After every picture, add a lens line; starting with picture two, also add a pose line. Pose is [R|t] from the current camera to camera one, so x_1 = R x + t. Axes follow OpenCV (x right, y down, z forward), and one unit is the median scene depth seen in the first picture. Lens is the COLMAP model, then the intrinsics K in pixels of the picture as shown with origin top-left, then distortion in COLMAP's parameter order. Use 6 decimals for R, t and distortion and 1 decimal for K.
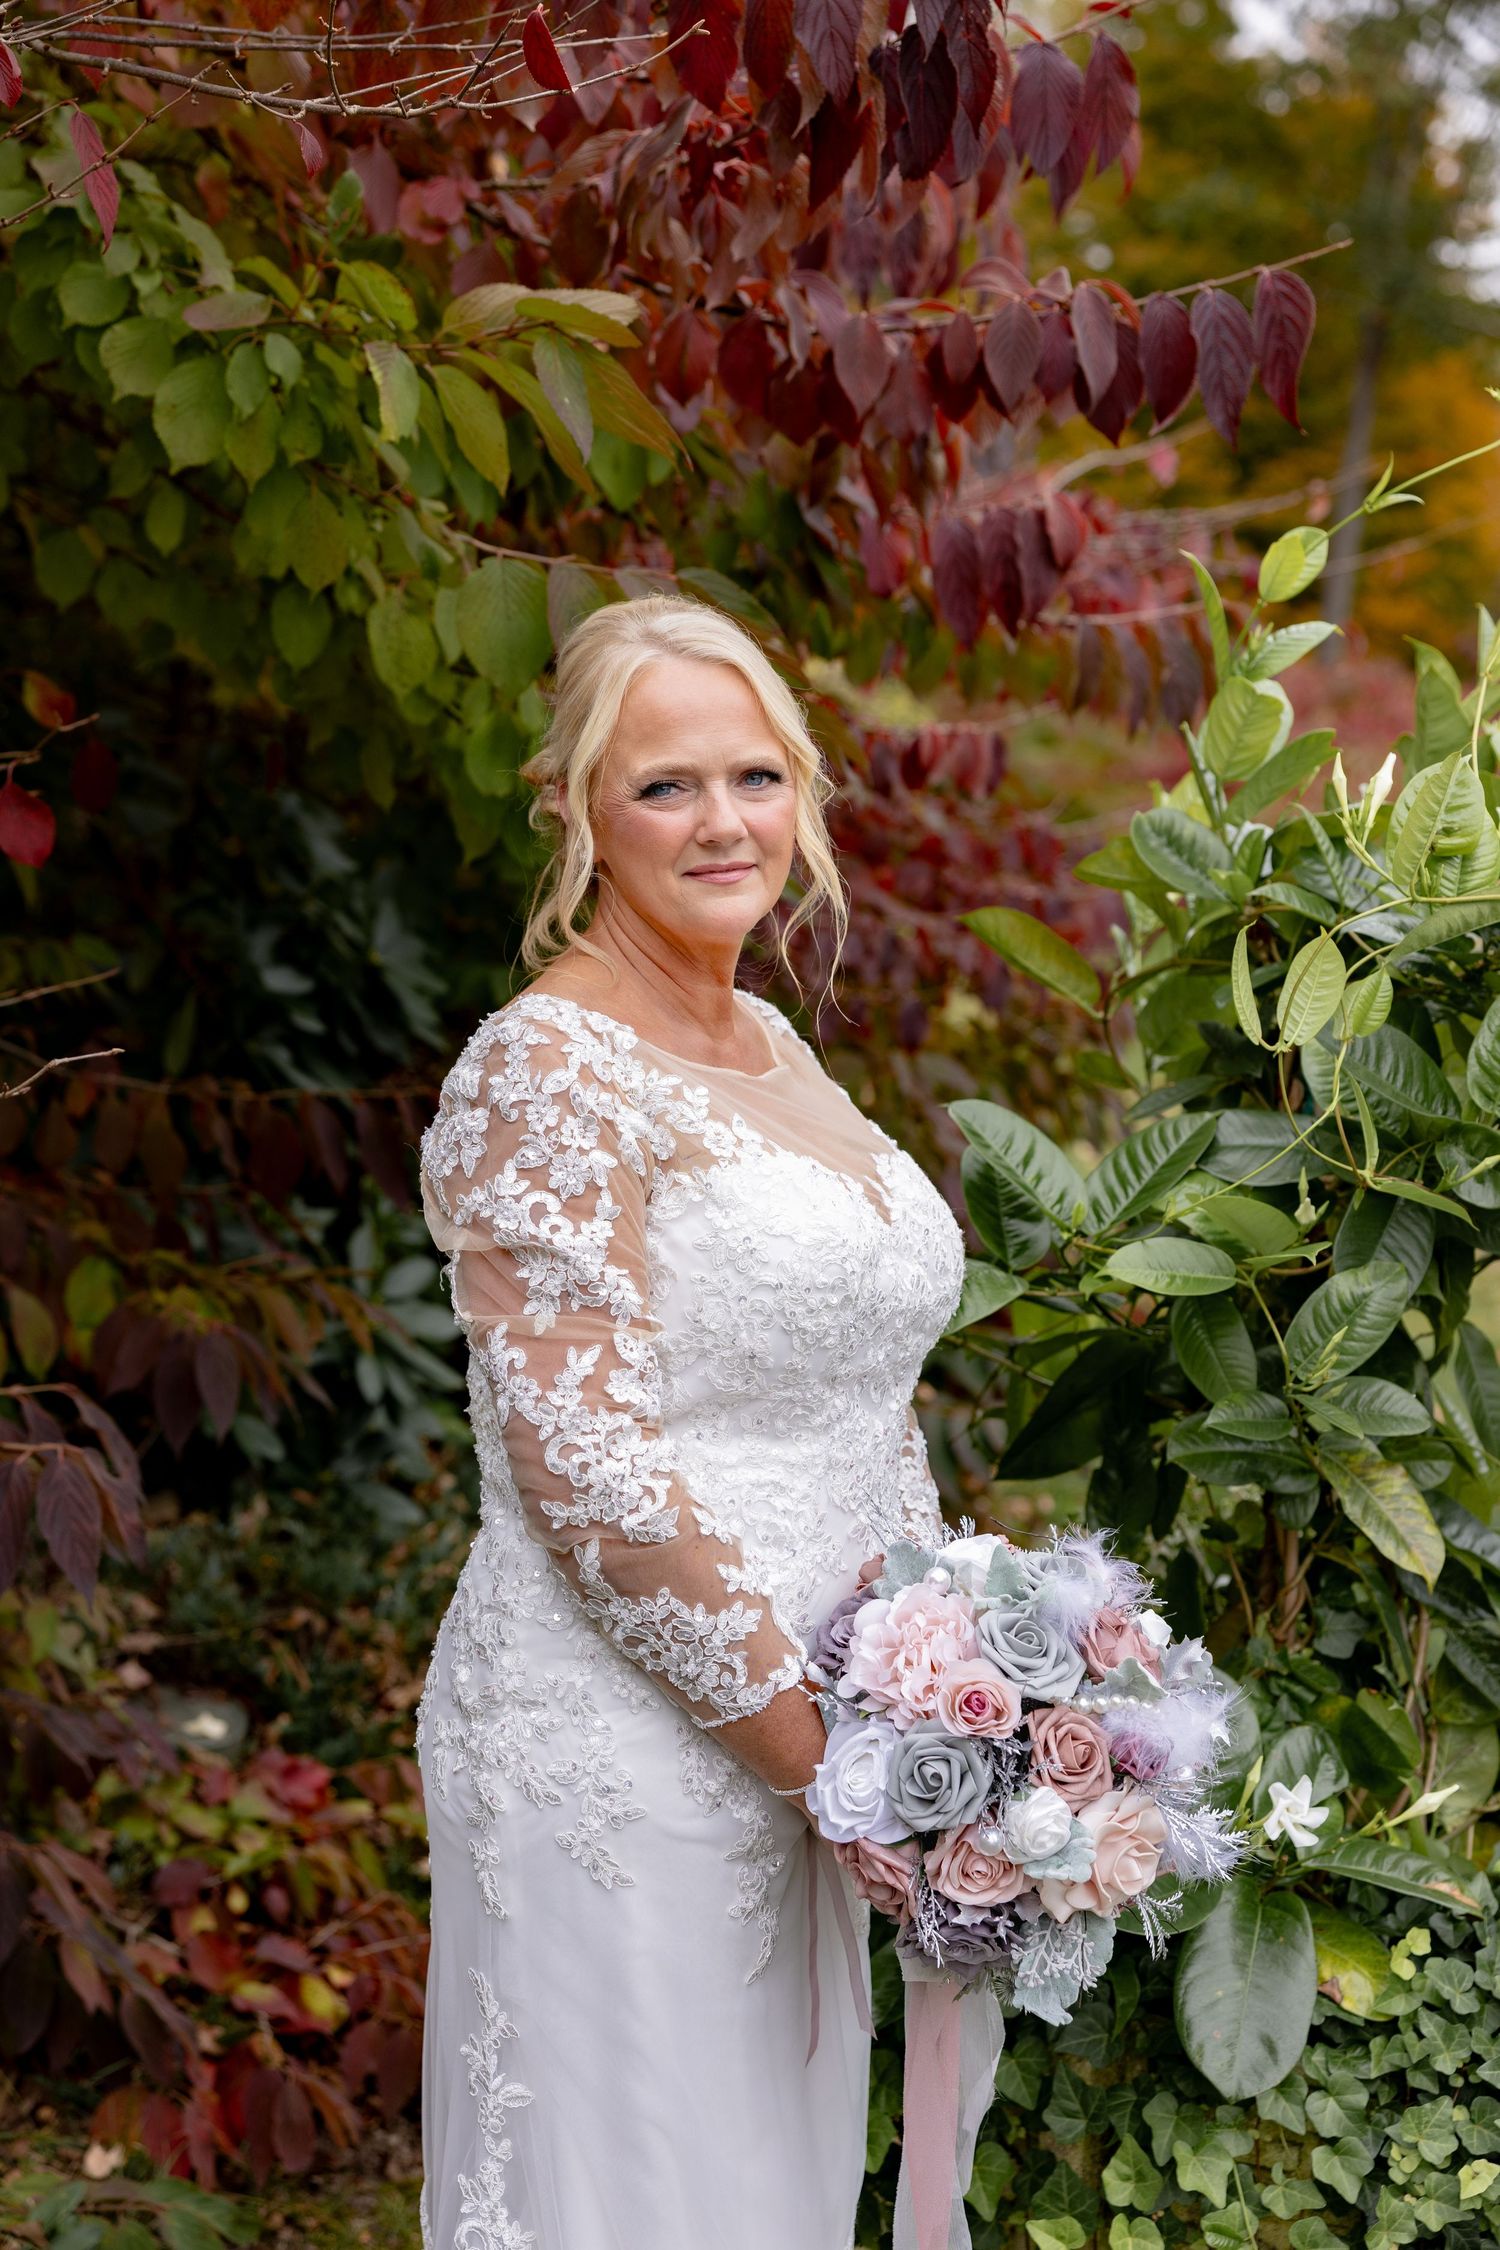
lens RADIAL K [[3402.8, 0, 756.7], [0, 3402.8, 1106.7], [0, 0, 1]] dist [0.020639, 0.000000]
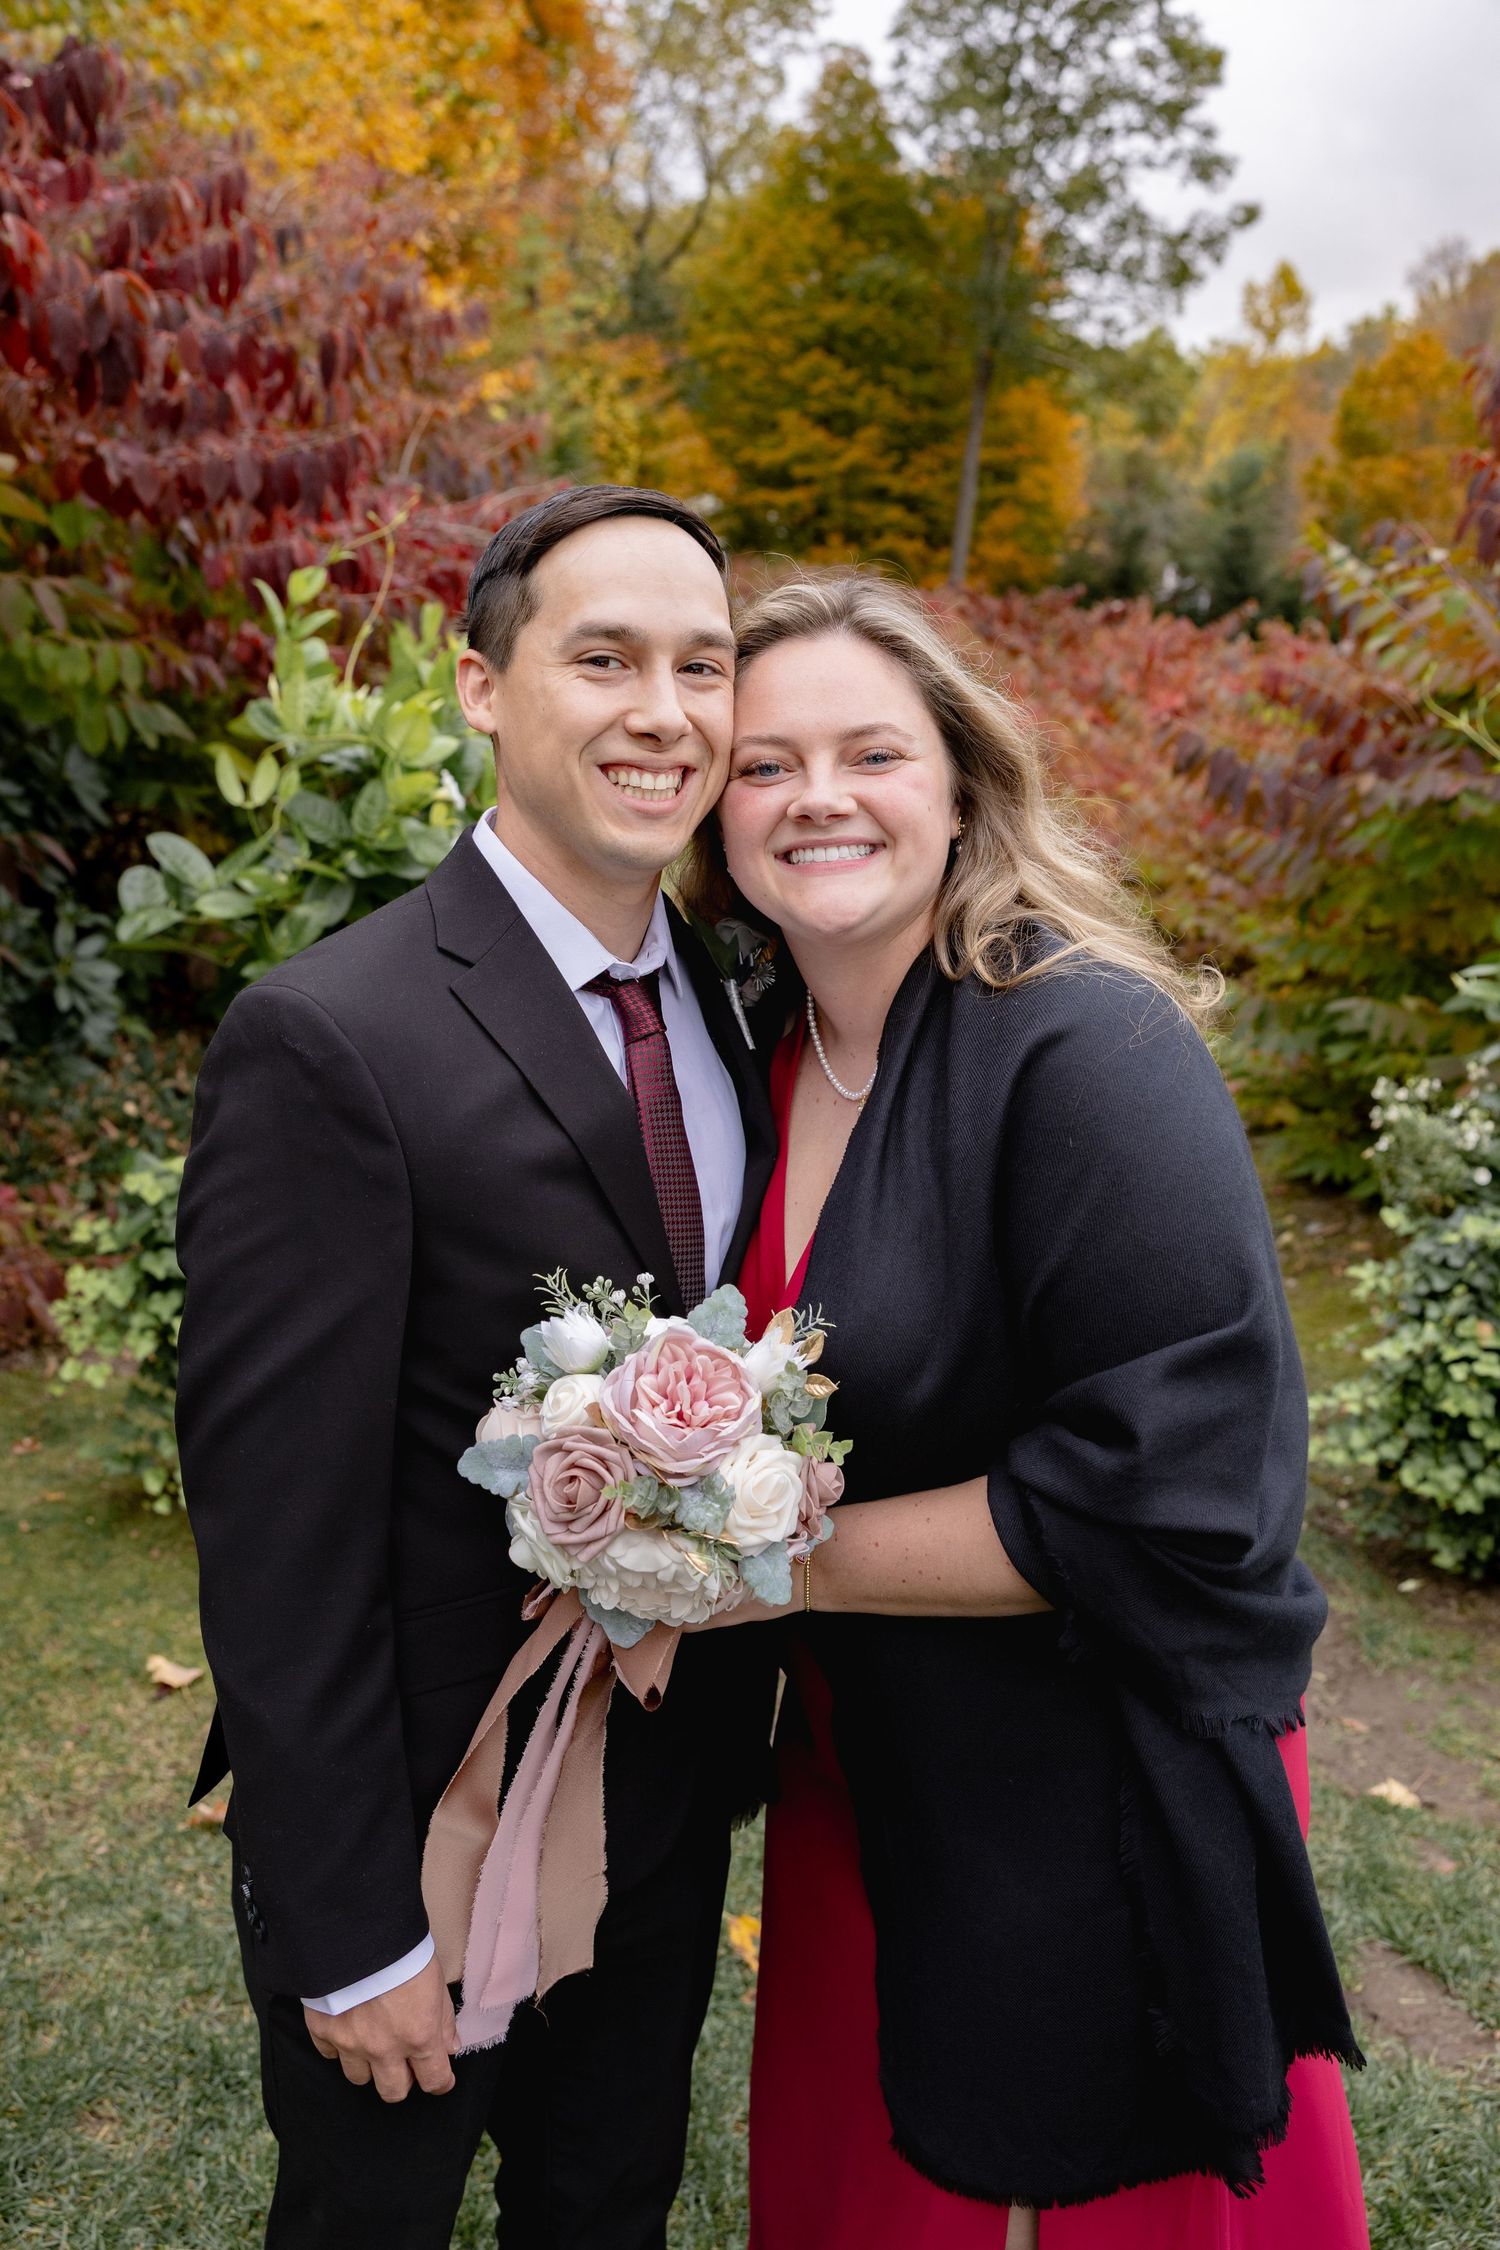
lens RADIAL K [[2209.7, 0, 732.9], [0, 2209.7, 1131.2], [0, 0, 1]] dist [0.010403, 0.000000]
pose [[0.998339, -0.011470, 0.056463, 0.198122], [0.005022, 0.993577, 0.113048, 0.016648], [-0.057397, -0.112576, 0.991984, -0.265076]]
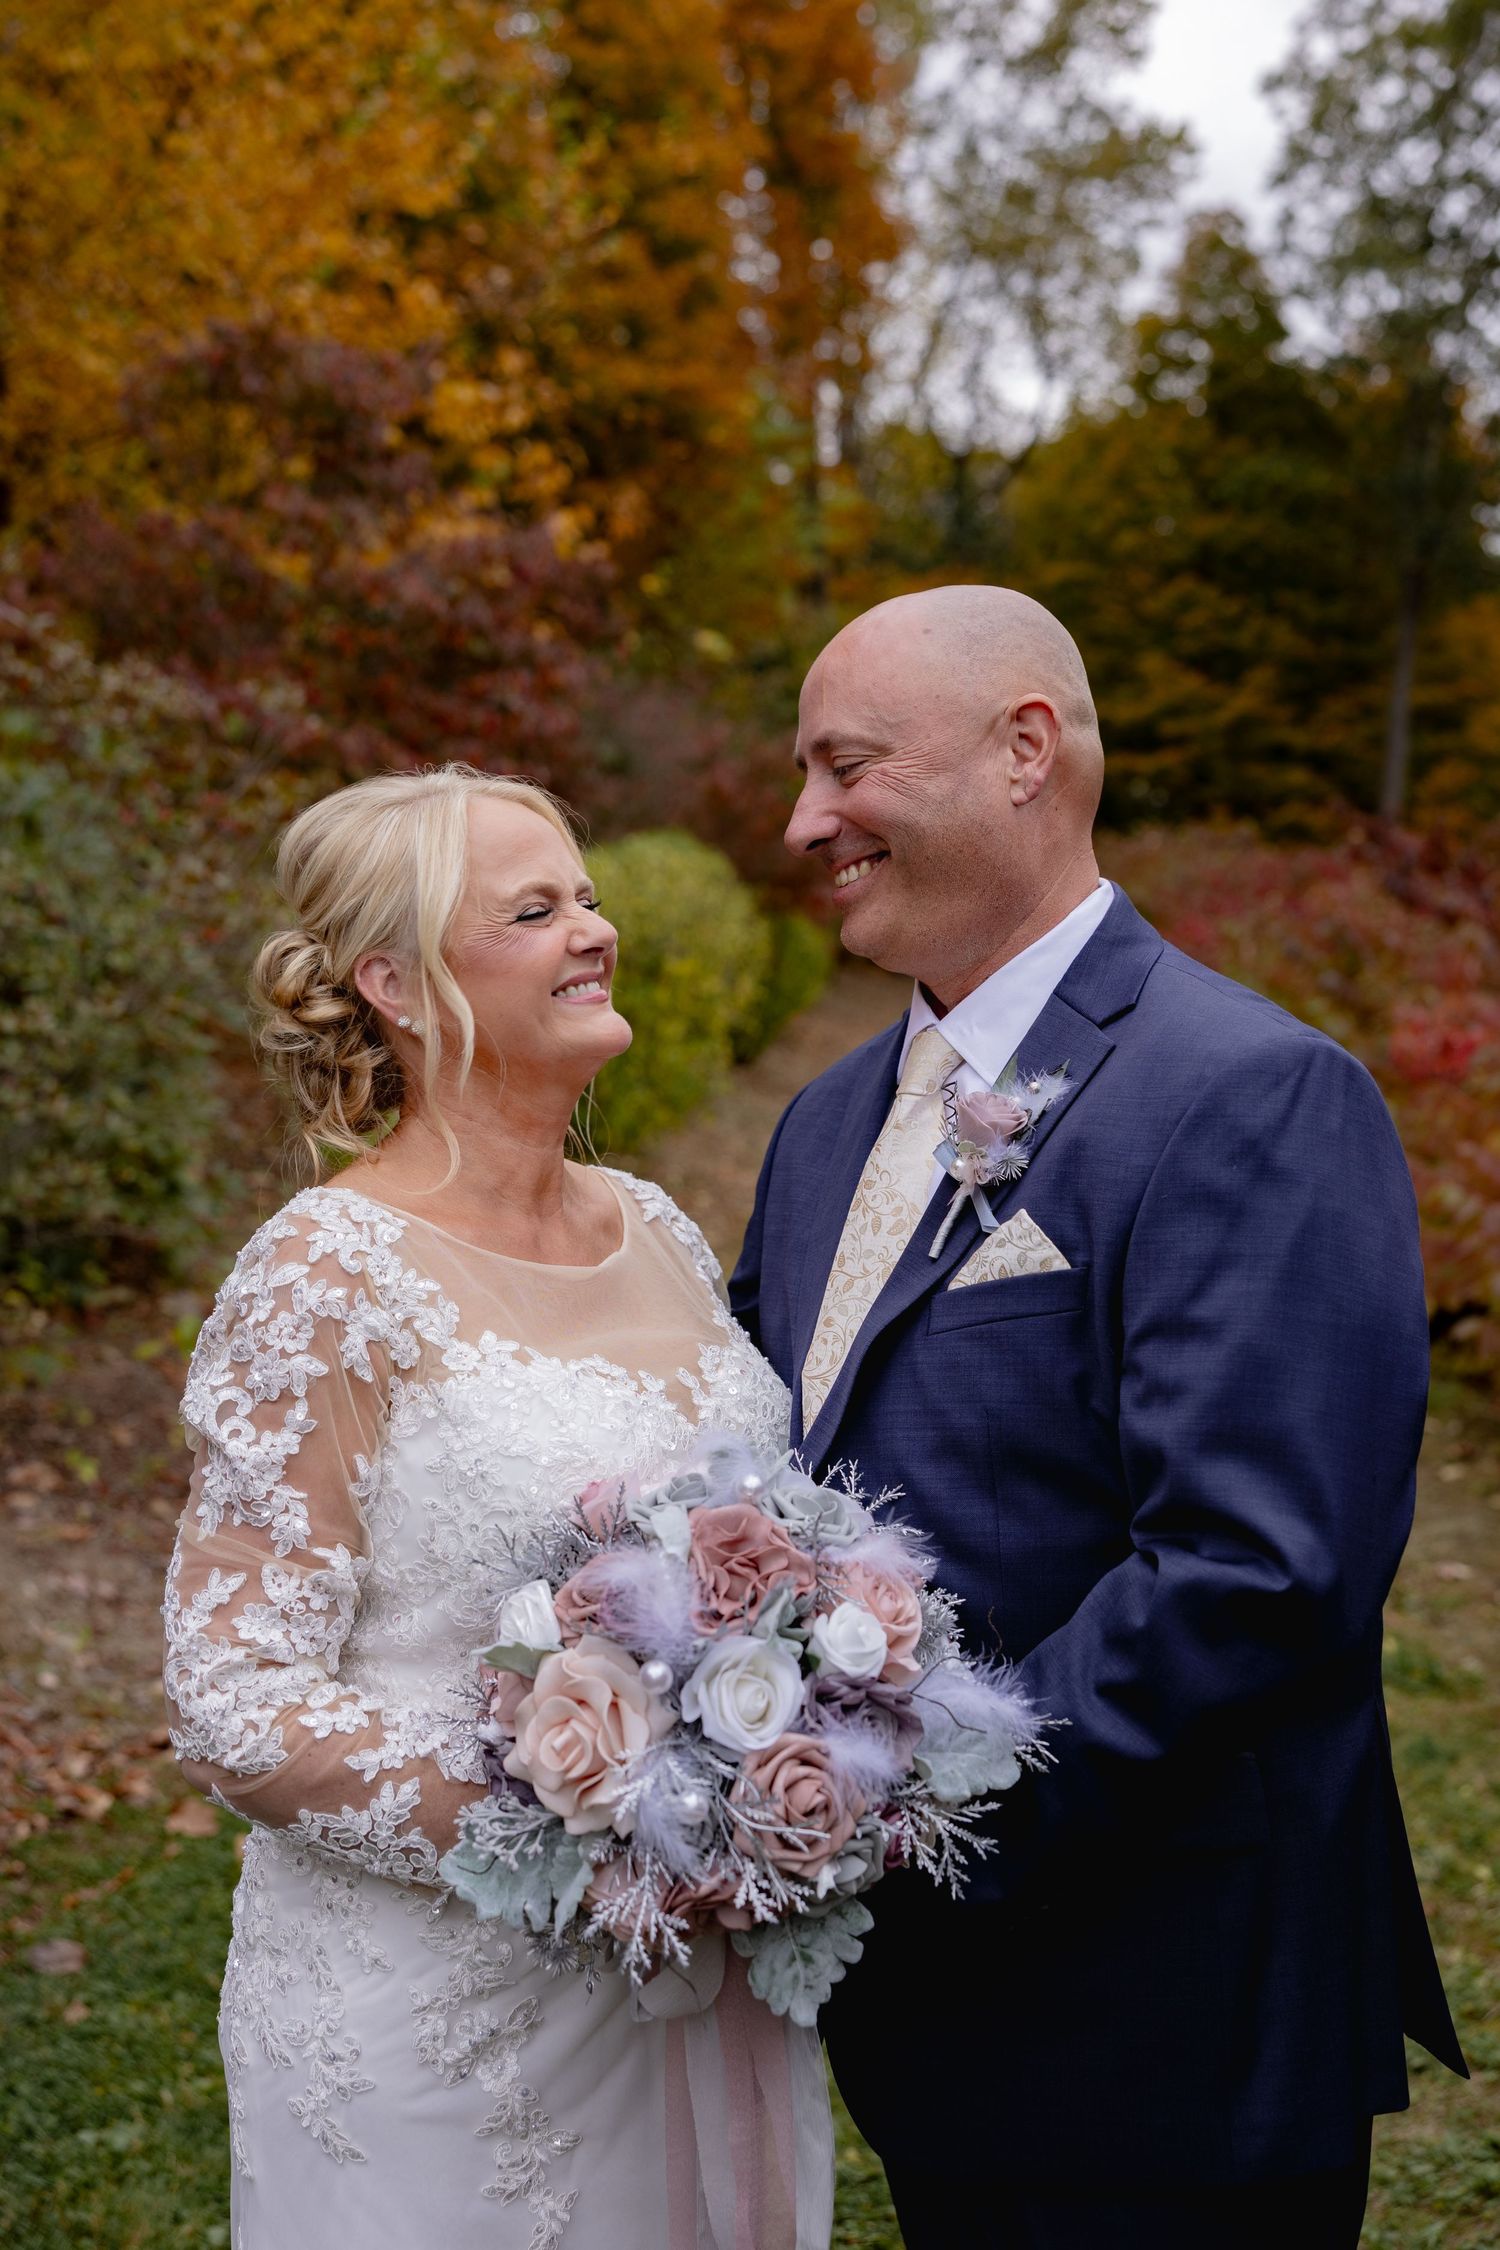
lens RADIAL K [[2750.8, 0, 575.1], [0, 2750.8, 1151.0], [0, 0, 1]] dist [-0.012329, 0.000000]
pose [[0.990674, -0.022877, -0.134320, 0.429667], [0.017808, 0.999088, -0.038816, -0.041661], [0.135086, 0.036062, 0.990177, 0.943346]]
